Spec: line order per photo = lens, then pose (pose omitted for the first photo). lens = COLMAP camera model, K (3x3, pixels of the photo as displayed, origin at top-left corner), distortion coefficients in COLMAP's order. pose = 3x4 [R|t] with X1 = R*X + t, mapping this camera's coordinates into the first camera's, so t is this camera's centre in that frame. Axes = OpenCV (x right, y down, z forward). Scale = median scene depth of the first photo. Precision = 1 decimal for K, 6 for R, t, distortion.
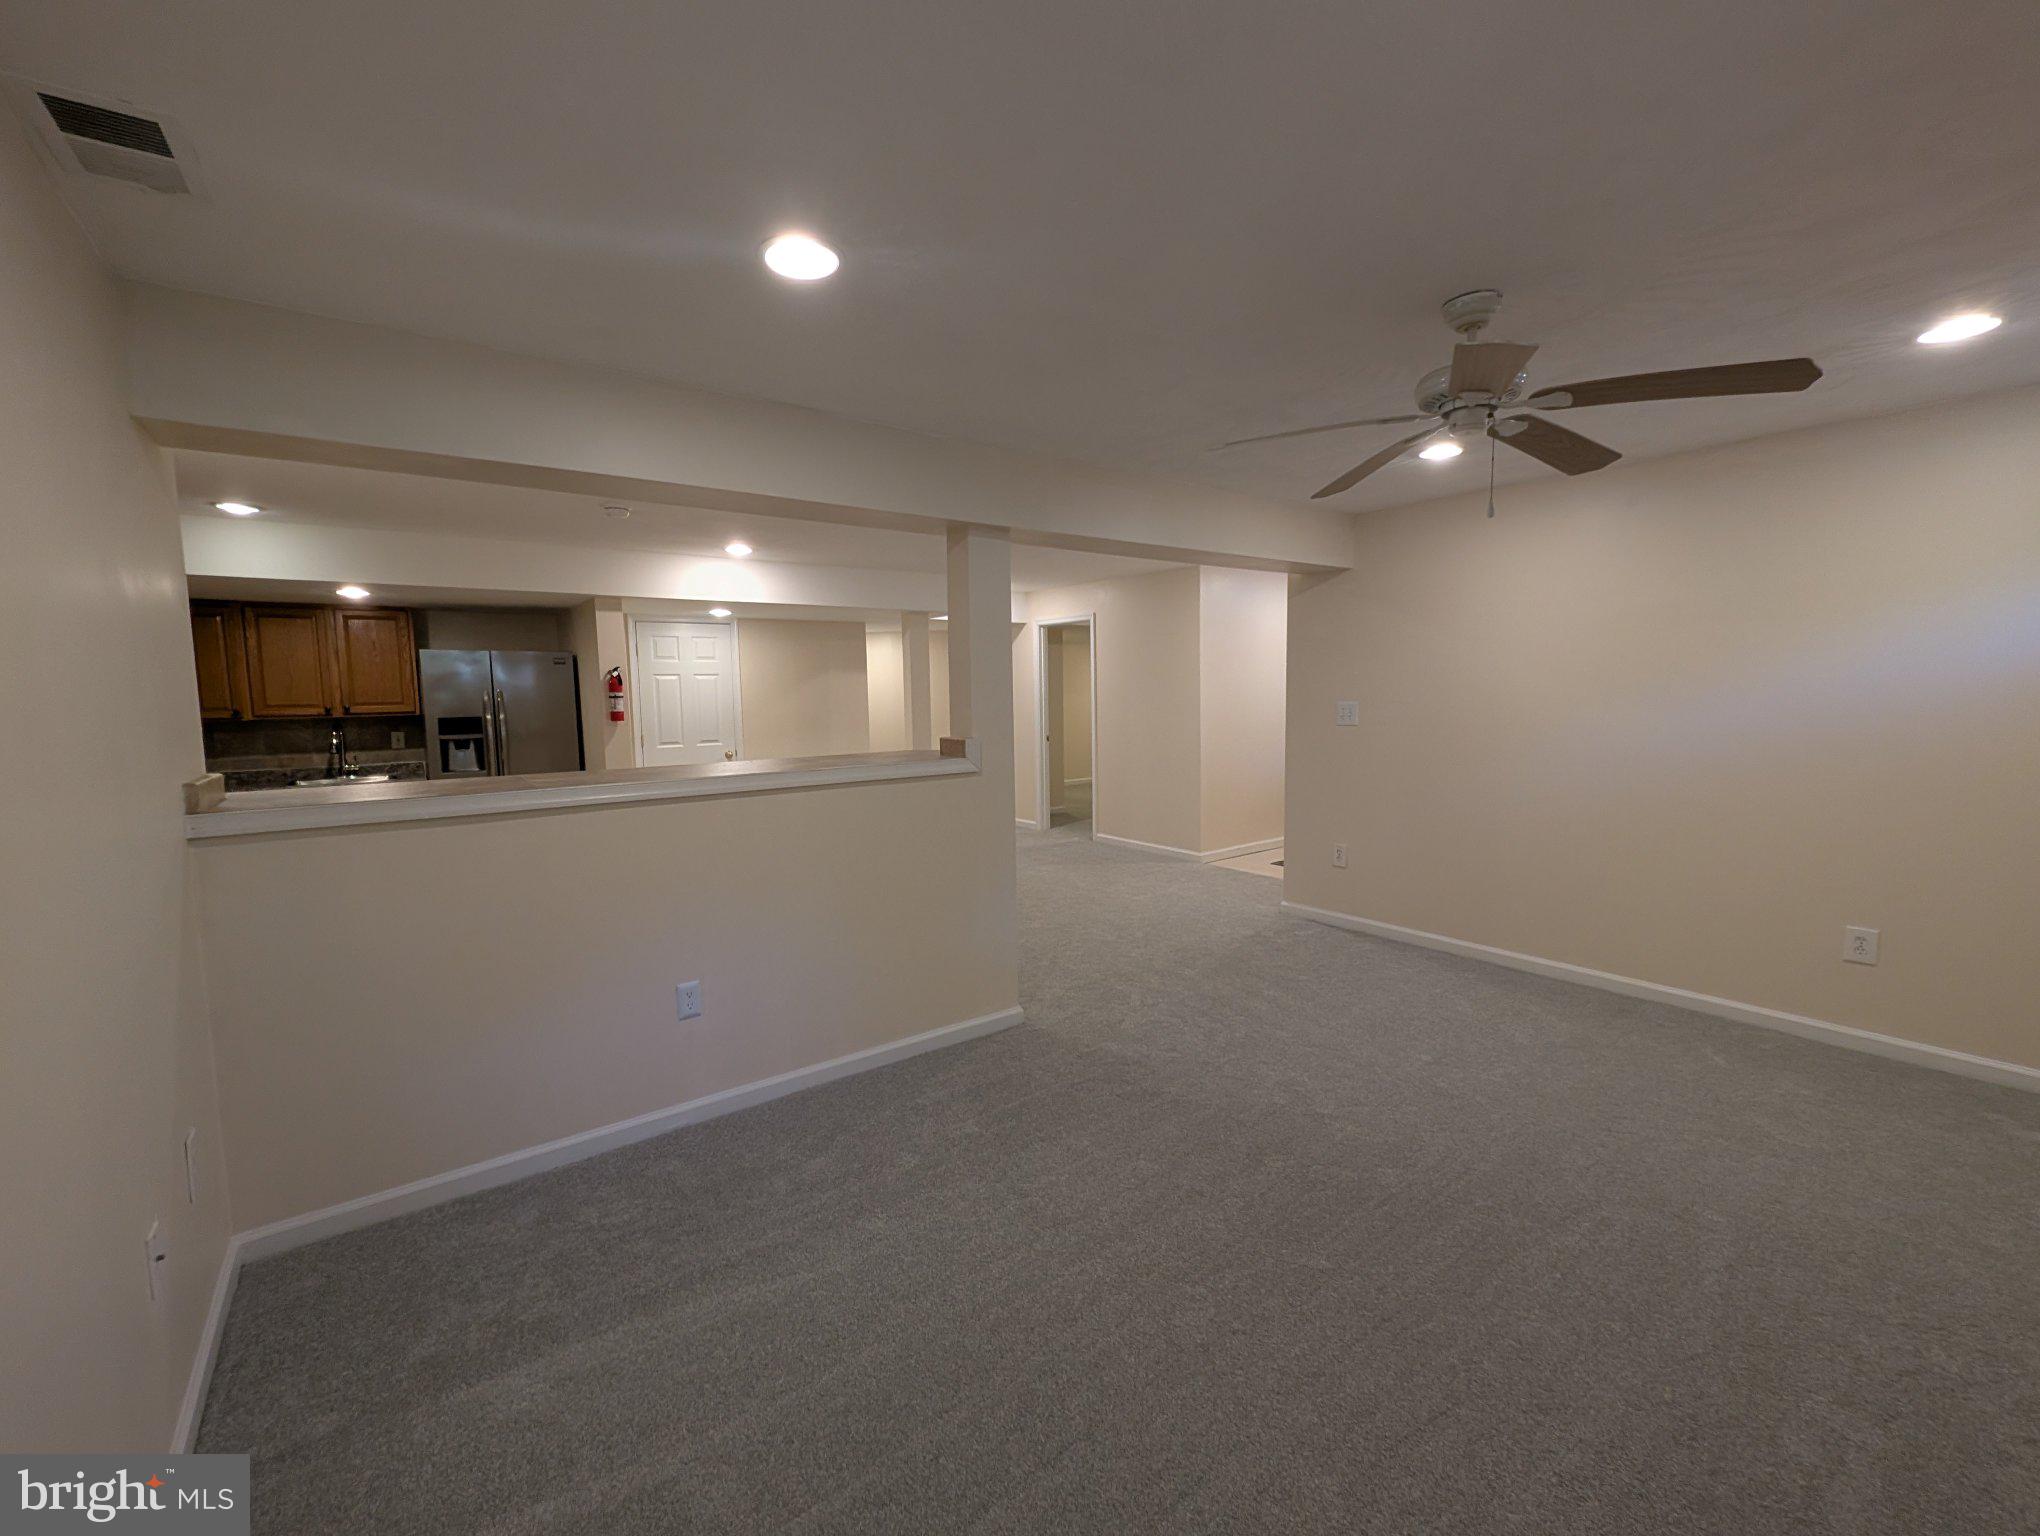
lens RADIAL K [[843.4, 0, 1013.8], [0, 843.4, 770.7], [0, 0, 1]] dist [0.003025, -0.002590]
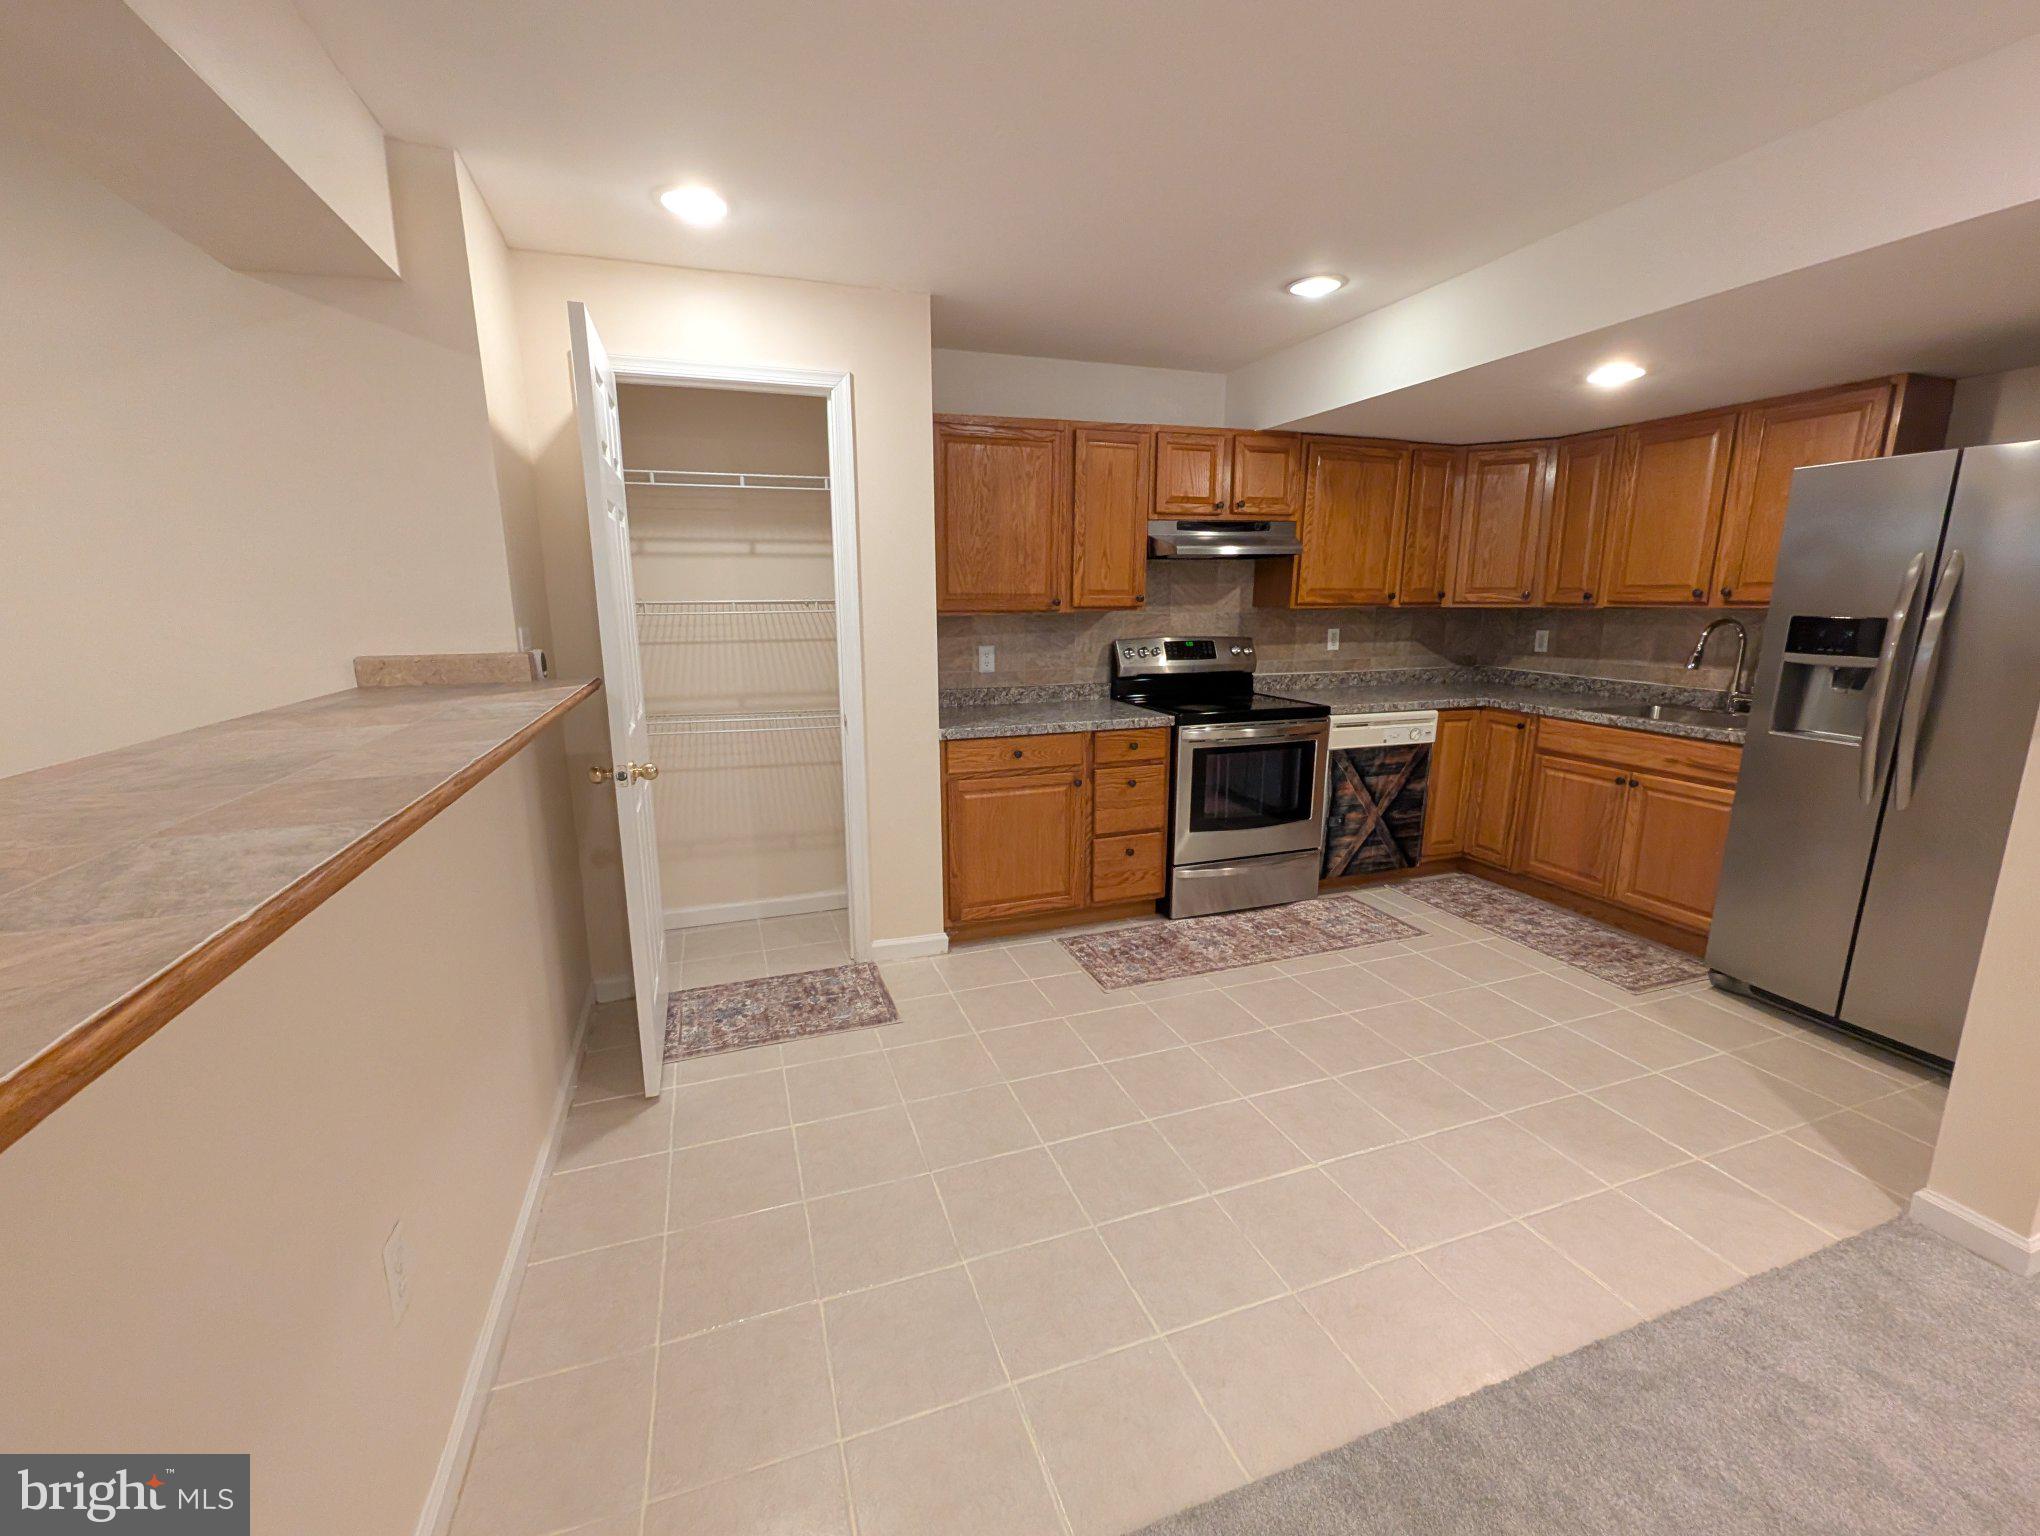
lens RADIAL K [[843.4, 0, 1015.7], [0, 843.4, 770.2], [0, 0, 1]] dist [0.003025, -0.002590]
pose [[-0.297662, 0.210791, -0.931109, -0.094046], [-0.083866, 0.965775, 0.245450, -0.057613], [0.950980, 0.151150, -0.269796, 0.717813]]
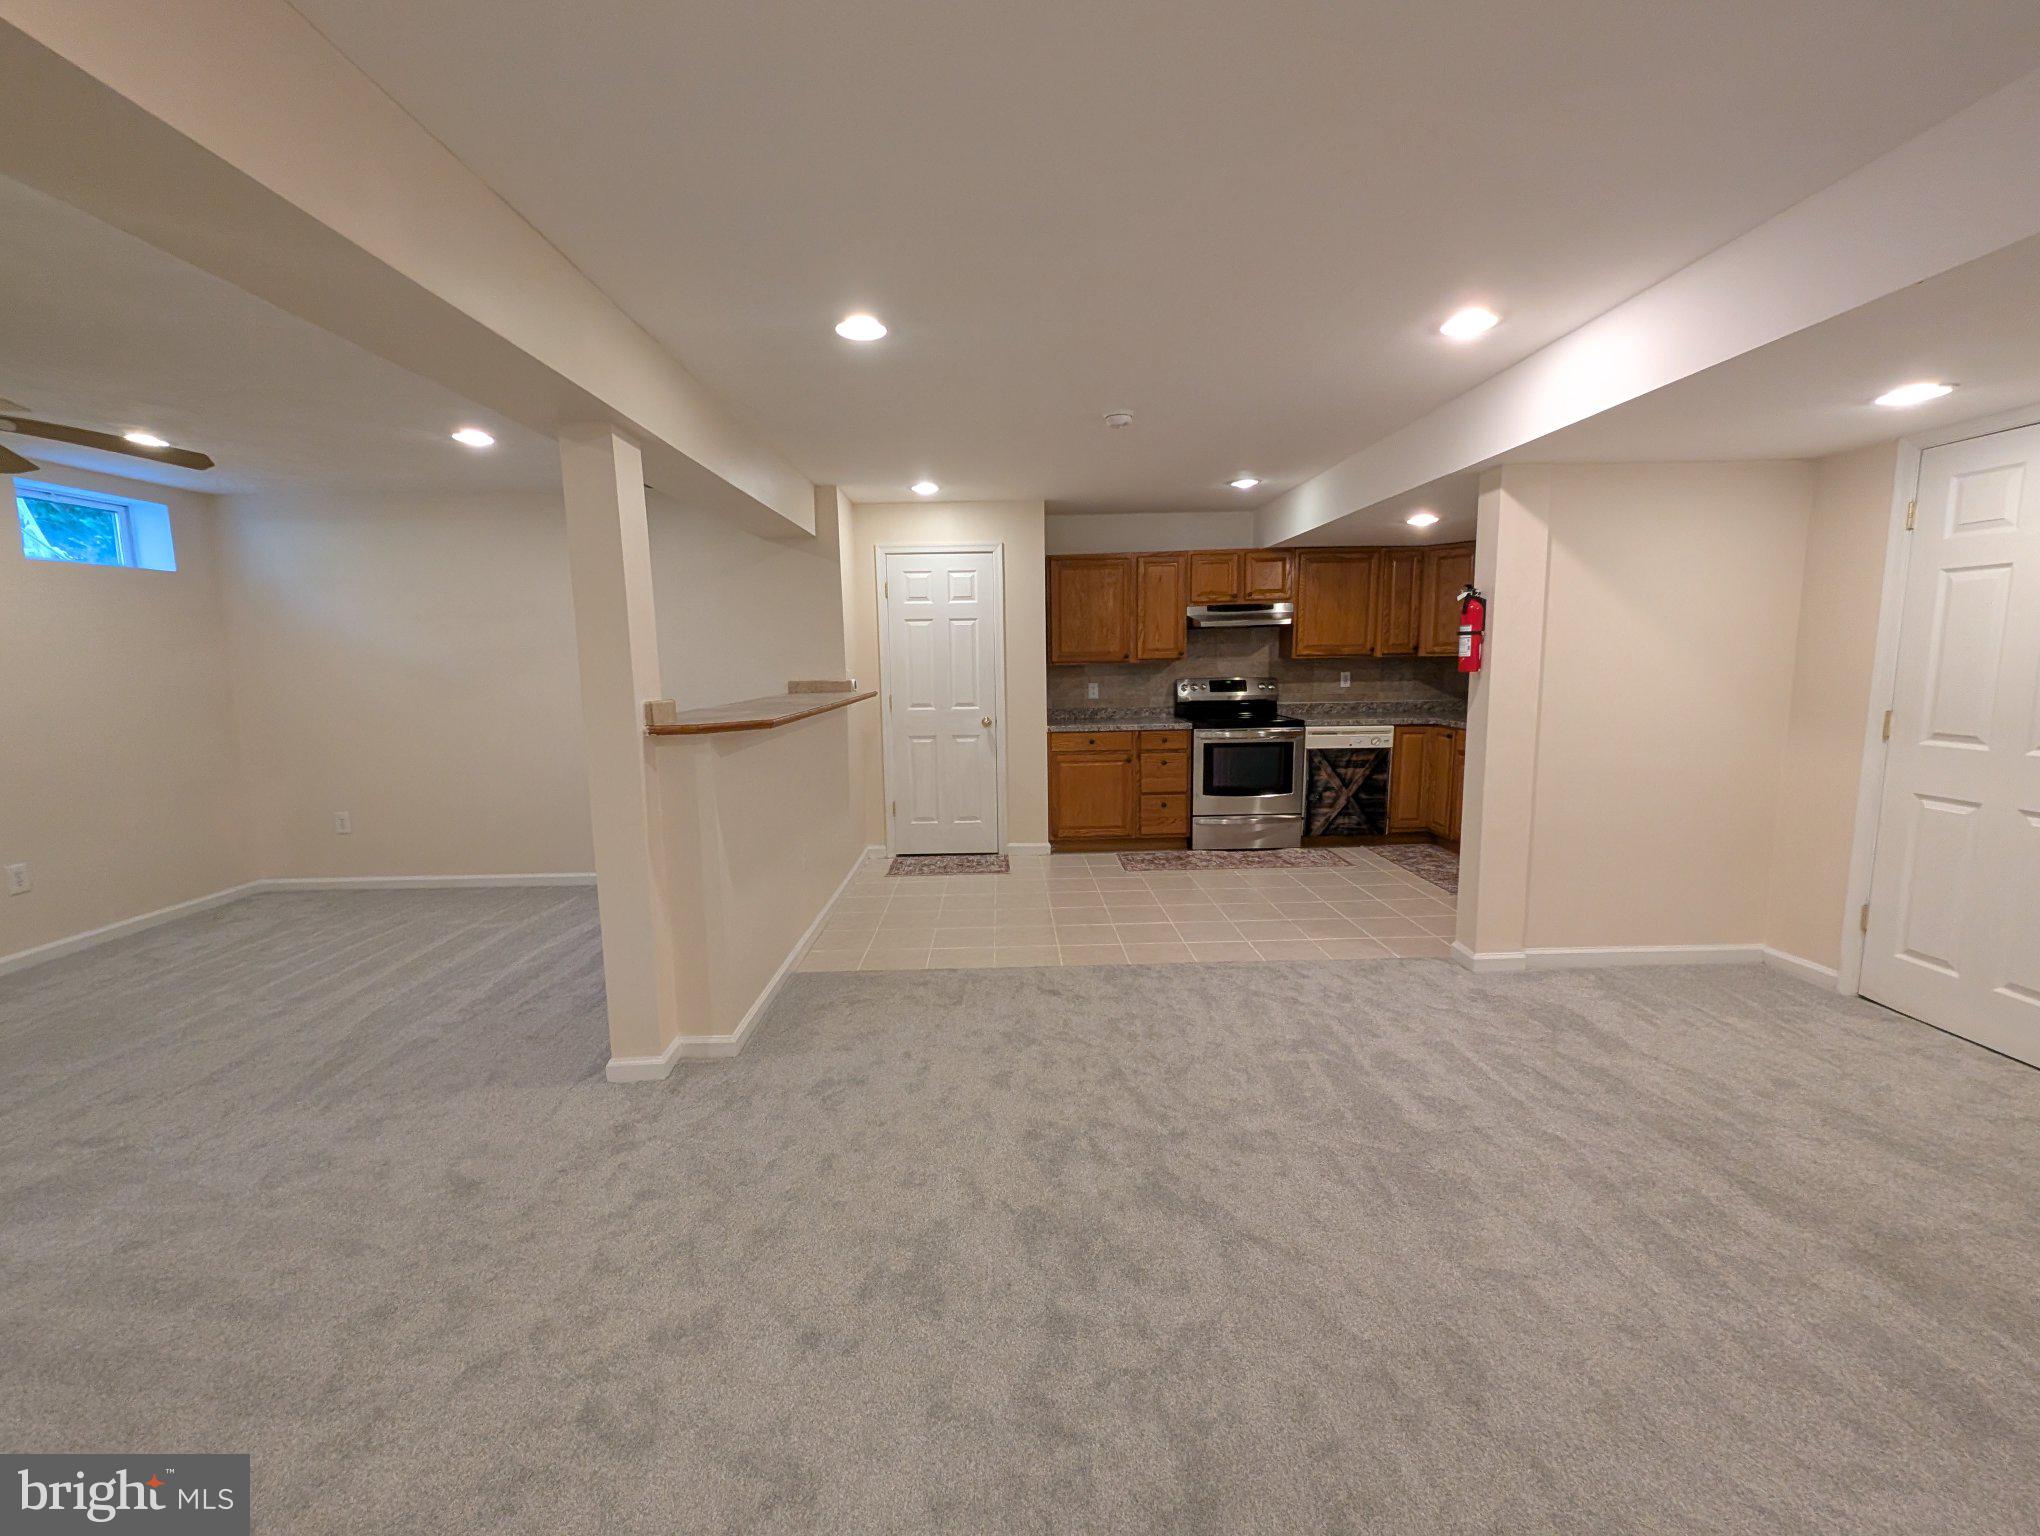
lens RADIAL K [[843.4, 0, 1017.9], [0, 843.4, 769.1], [0, 0, 1]] dist [0.003025, -0.002590]
pose [[-0.580985, 0.134310, -0.802756, 0.230400], [-0.051972, 0.978156, 0.201271, -0.093603], [0.812253, 0.158656, -0.561313, 1.057542]]
